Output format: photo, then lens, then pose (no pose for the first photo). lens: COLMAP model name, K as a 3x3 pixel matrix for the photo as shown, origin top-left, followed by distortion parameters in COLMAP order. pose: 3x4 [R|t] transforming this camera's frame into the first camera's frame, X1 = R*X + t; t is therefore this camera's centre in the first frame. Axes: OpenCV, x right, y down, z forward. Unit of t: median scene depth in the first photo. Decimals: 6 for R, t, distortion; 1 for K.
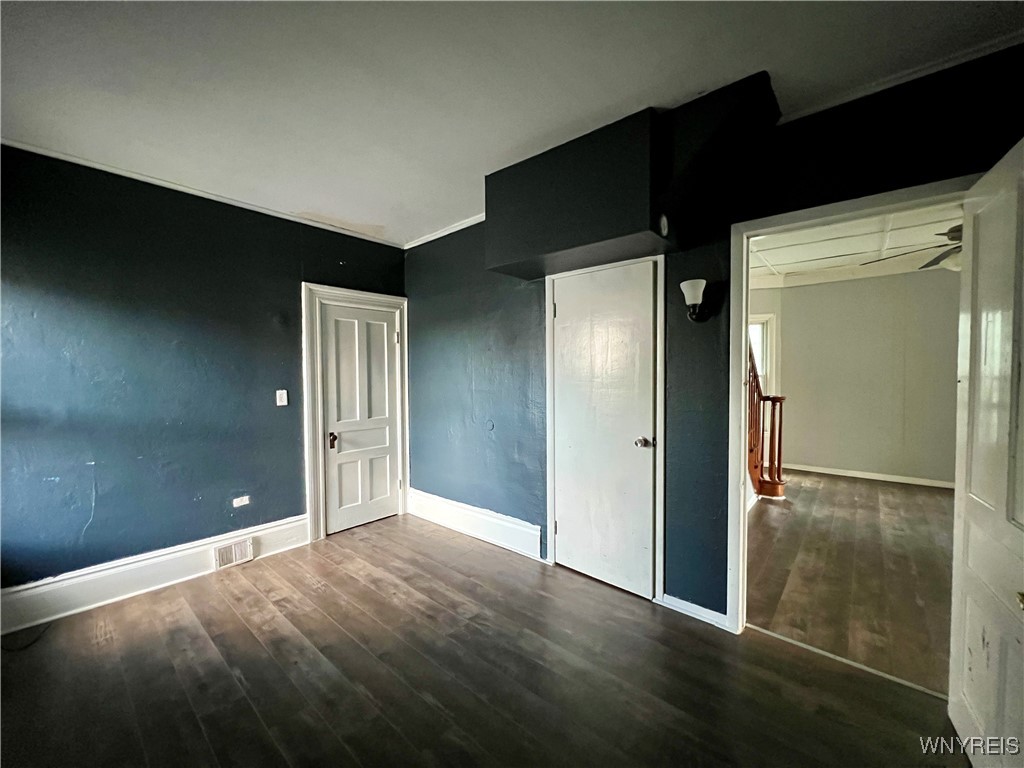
lens RADIAL K [[410.0, 0, 512.0], [0, 410.0, 384.0], [0, 0, 1]] dist [0.000354, 0.000124]
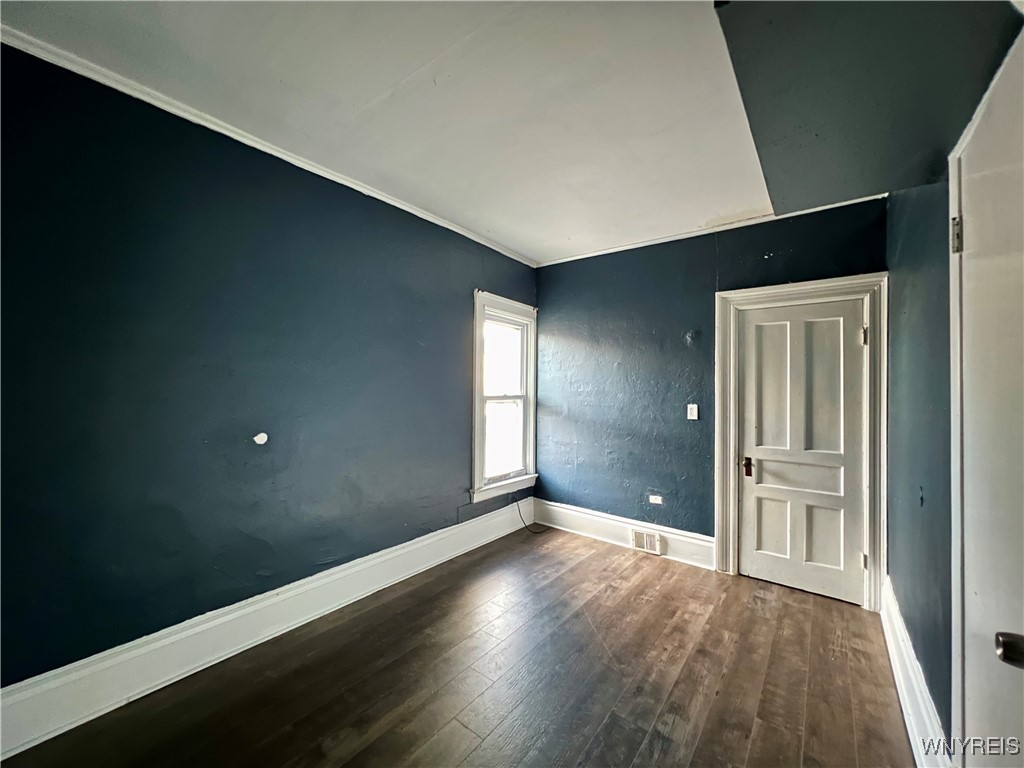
lens RADIAL K [[410.0, 0, 512.0], [0, 410.0, 384.0], [0, 0, 1]] dist [0.000354, 0.000124]
pose [[0.057974, -0.002458, -0.998315, 0.428058], [-0.042147, 0.999099, -0.004907, -0.011303], [0.997428, 0.042360, 0.057818, 0.492816]]
